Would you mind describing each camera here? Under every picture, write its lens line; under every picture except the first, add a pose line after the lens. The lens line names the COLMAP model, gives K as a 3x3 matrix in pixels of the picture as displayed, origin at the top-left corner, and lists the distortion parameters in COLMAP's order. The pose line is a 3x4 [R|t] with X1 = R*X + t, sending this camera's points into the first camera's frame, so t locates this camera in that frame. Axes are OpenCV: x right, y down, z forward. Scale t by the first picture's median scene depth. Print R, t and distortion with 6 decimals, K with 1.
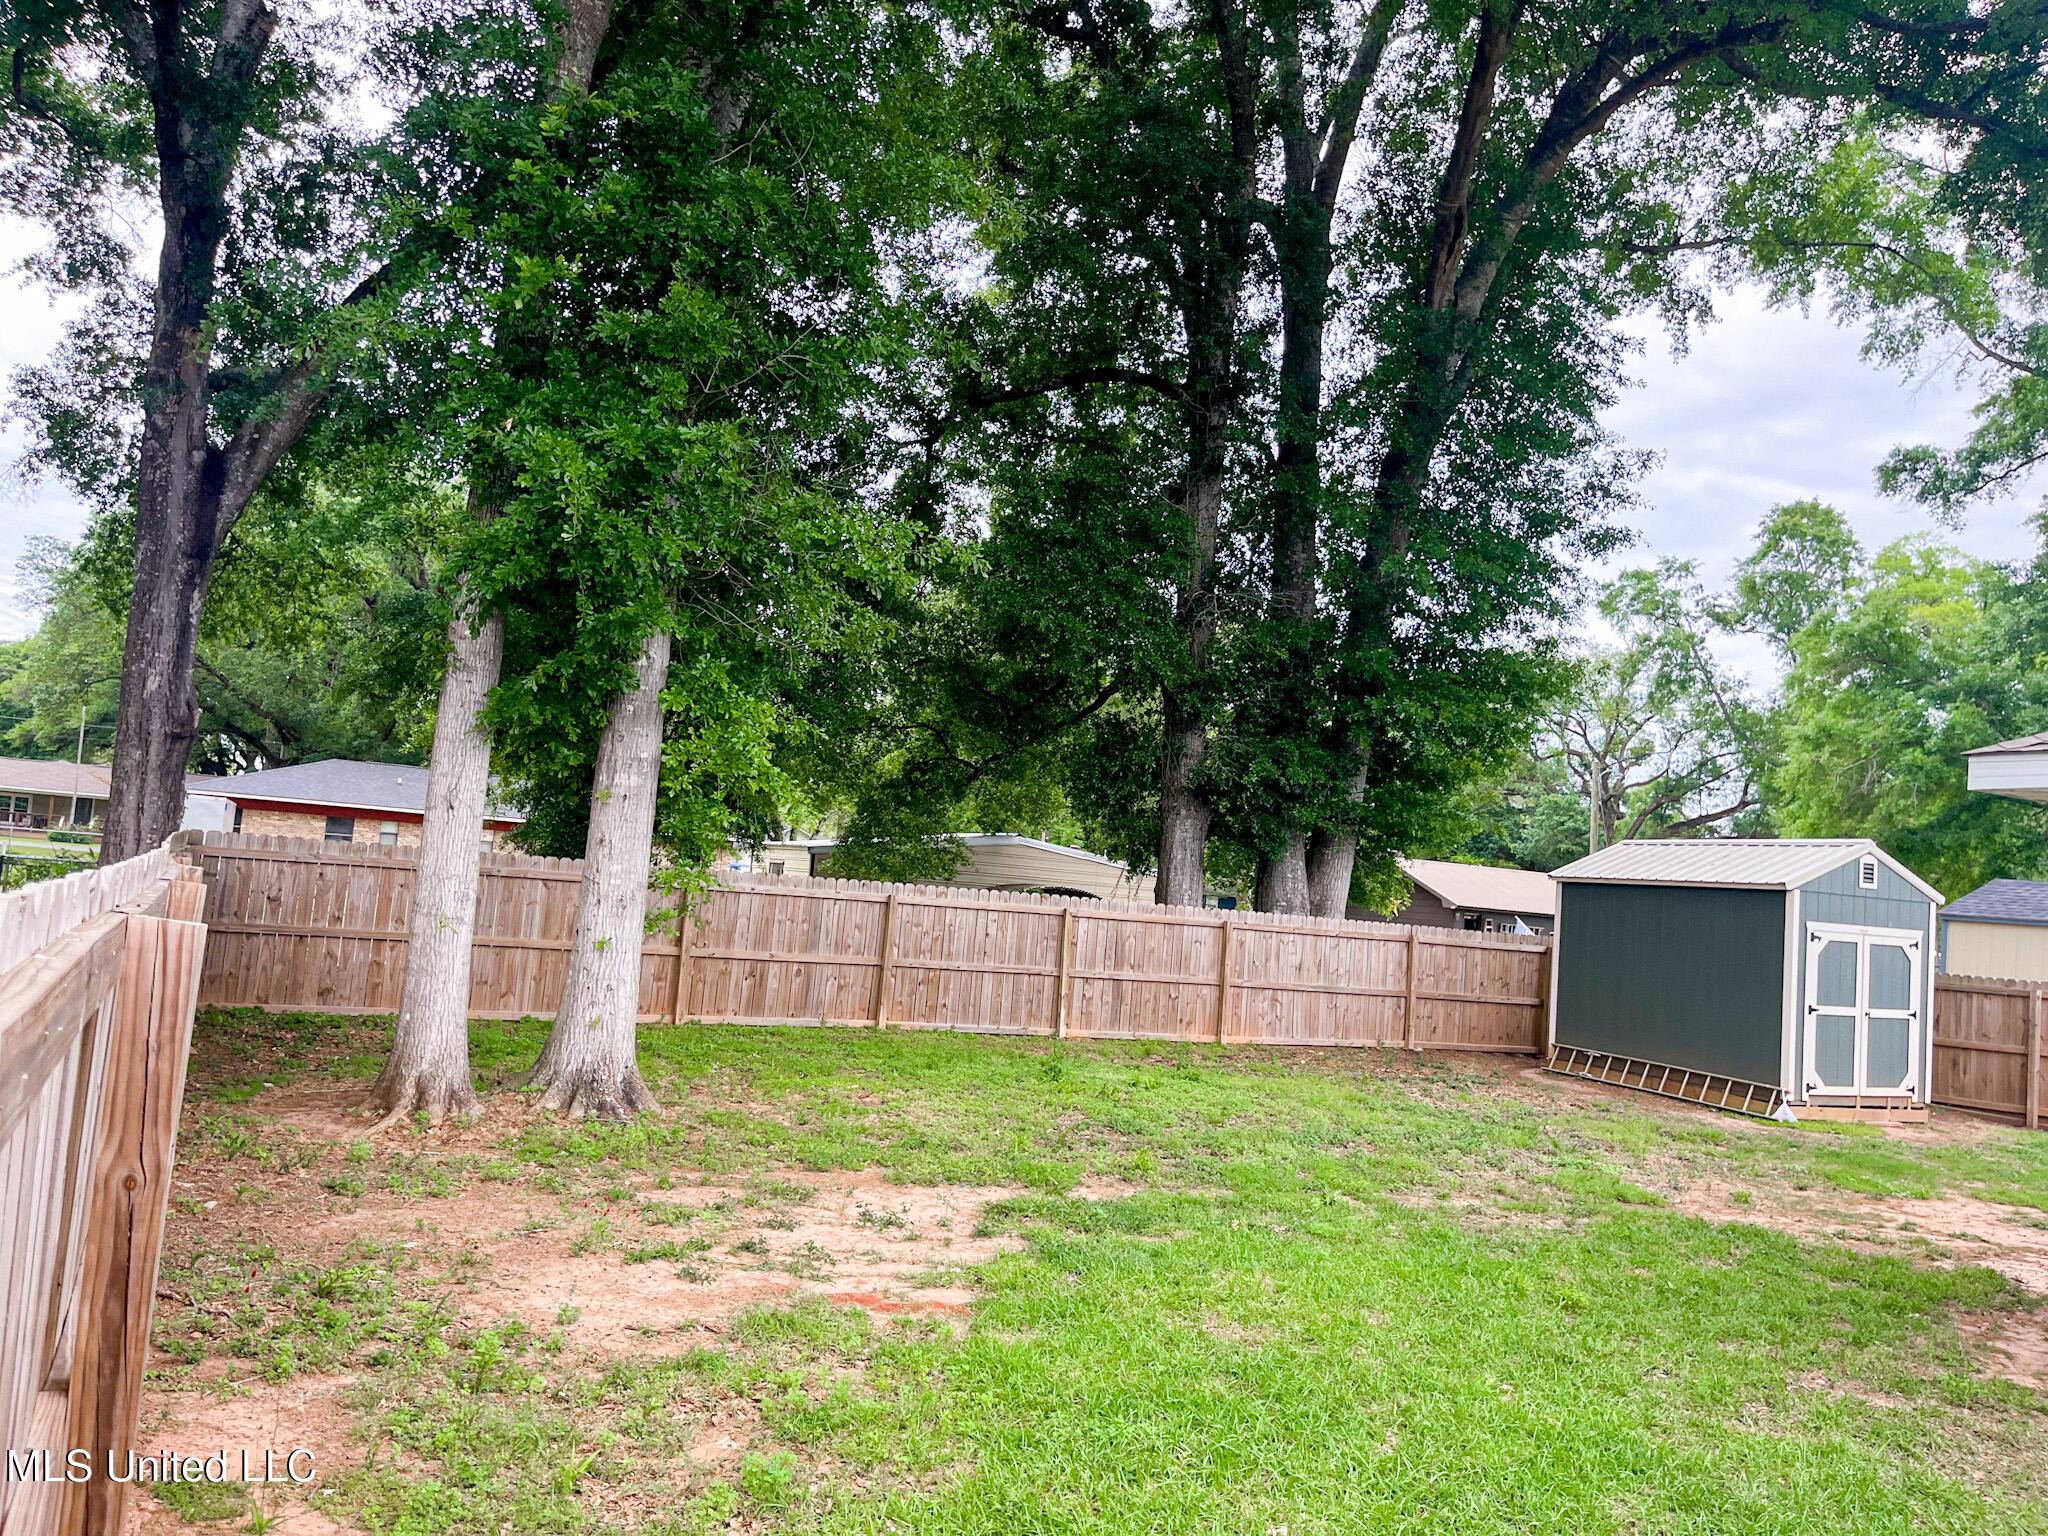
lens RADIAL K [[1583.7, 0, 1024.0], [0, 1583.7, 768.0], [0, 0, 1]] dist [0.098028, -0.100392]
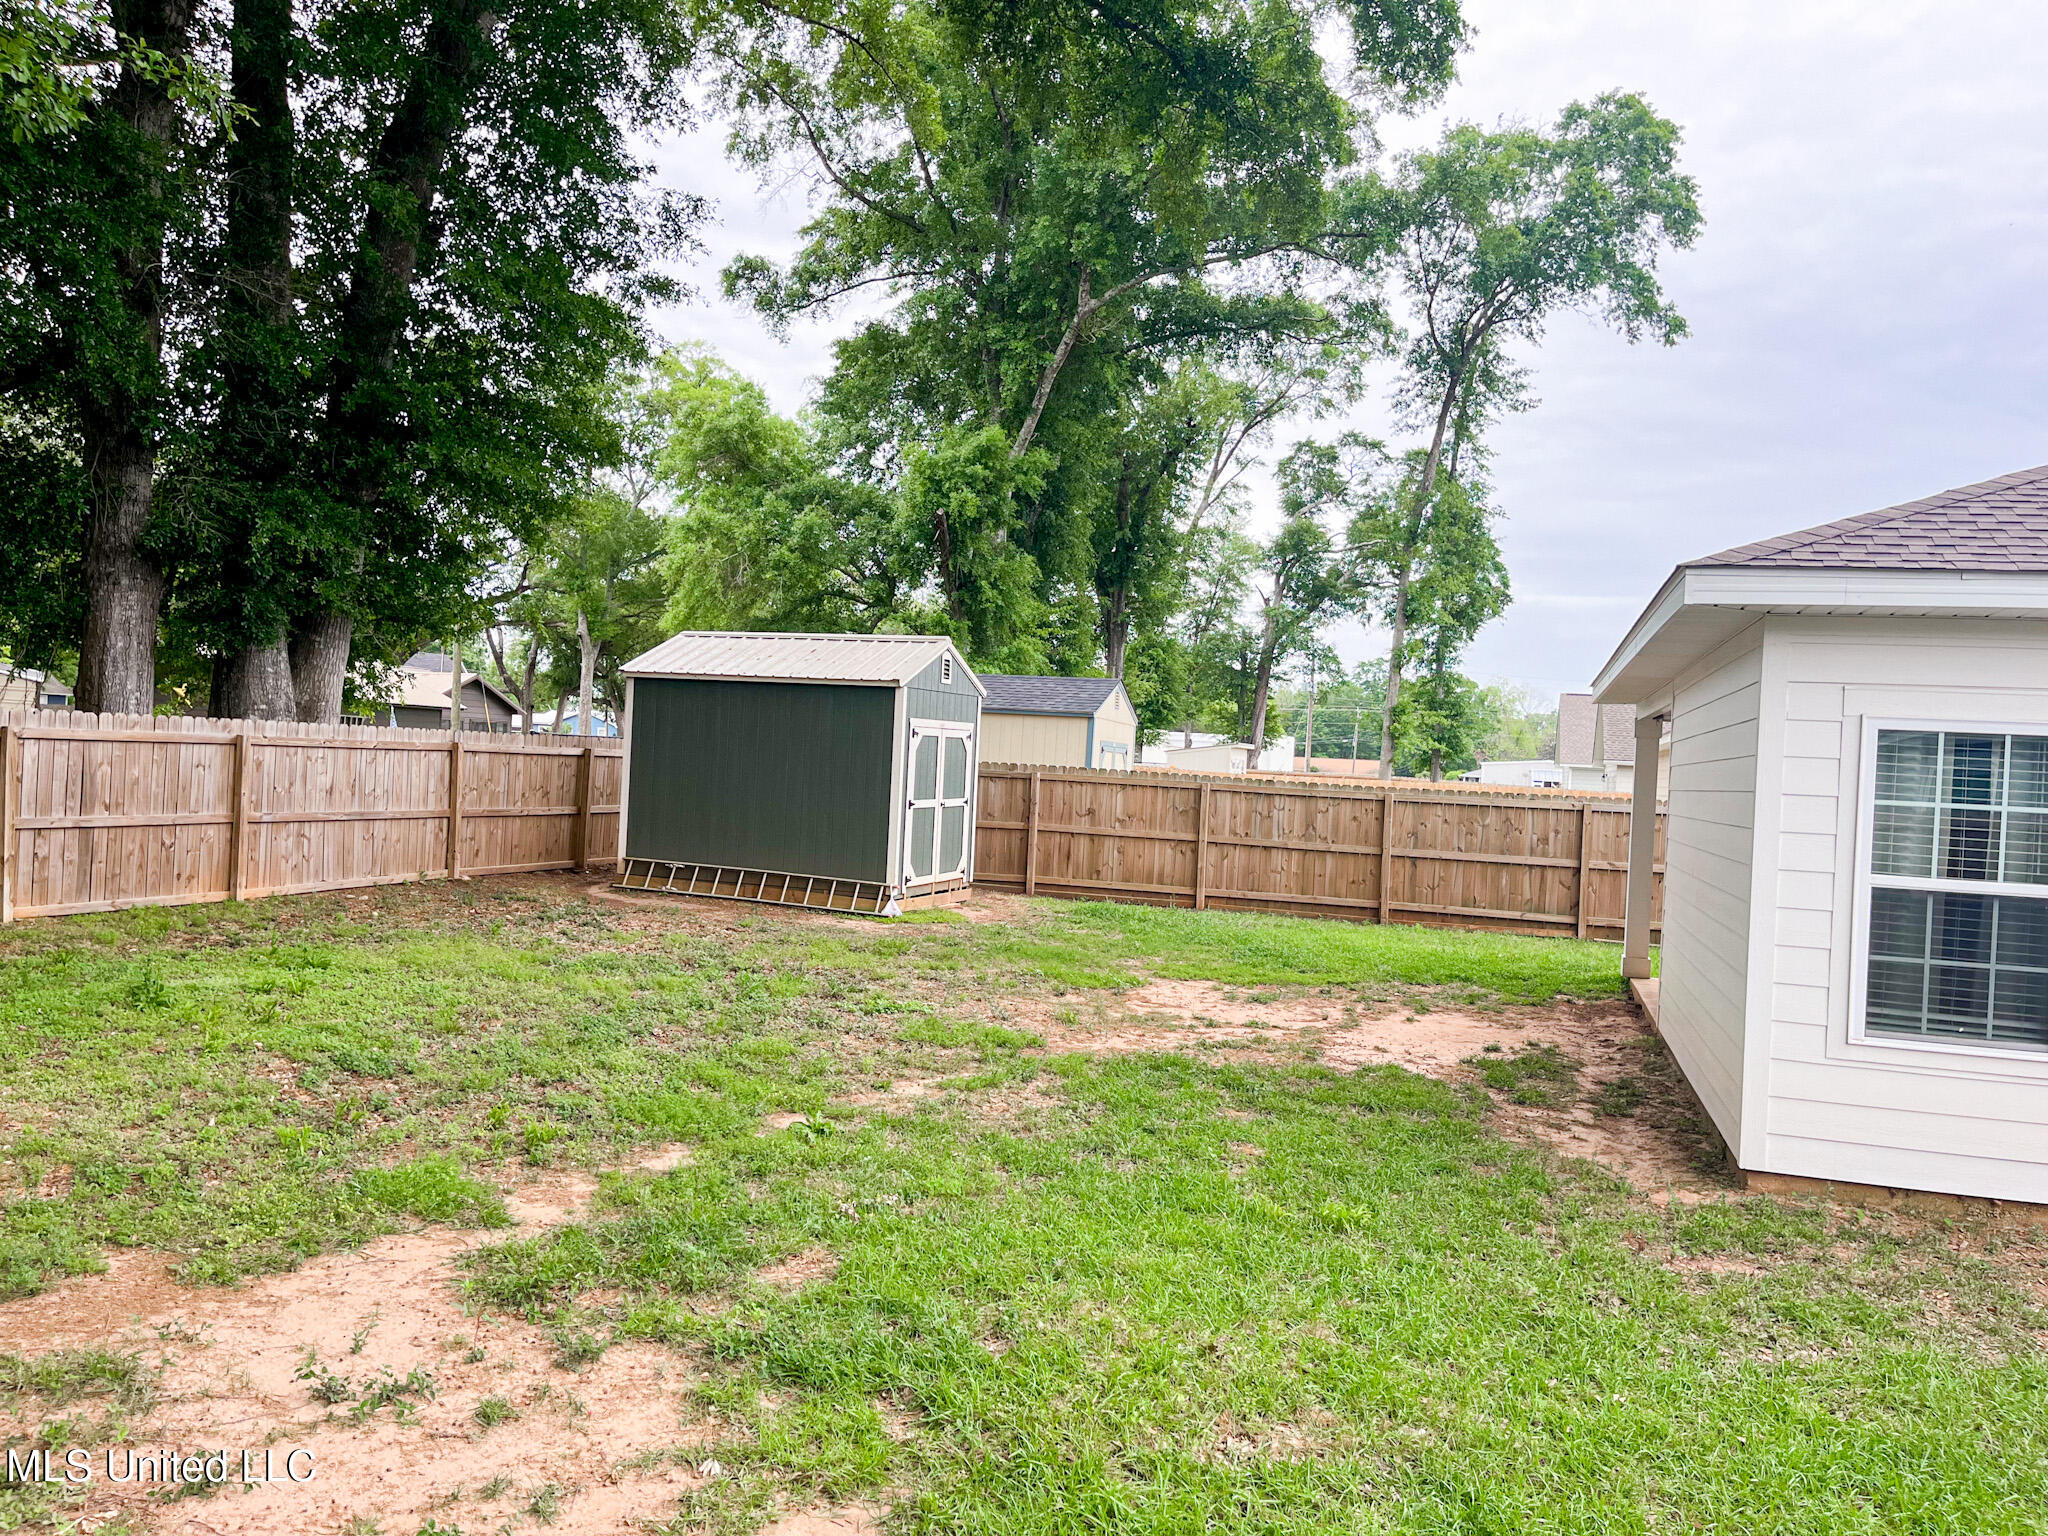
lens RADIAL K [[1560.9, 0, 1051.9], [0, 1560.9, 773.9], [0, 0, 1]] dist [0.076775, -0.090817]
pose [[0.708810, -0.048751, 0.703713, -0.120680], [-0.051210, 0.991420, 0.120263, 0.007645], [-0.703538, -0.121281, 0.700232, 0.227836]]
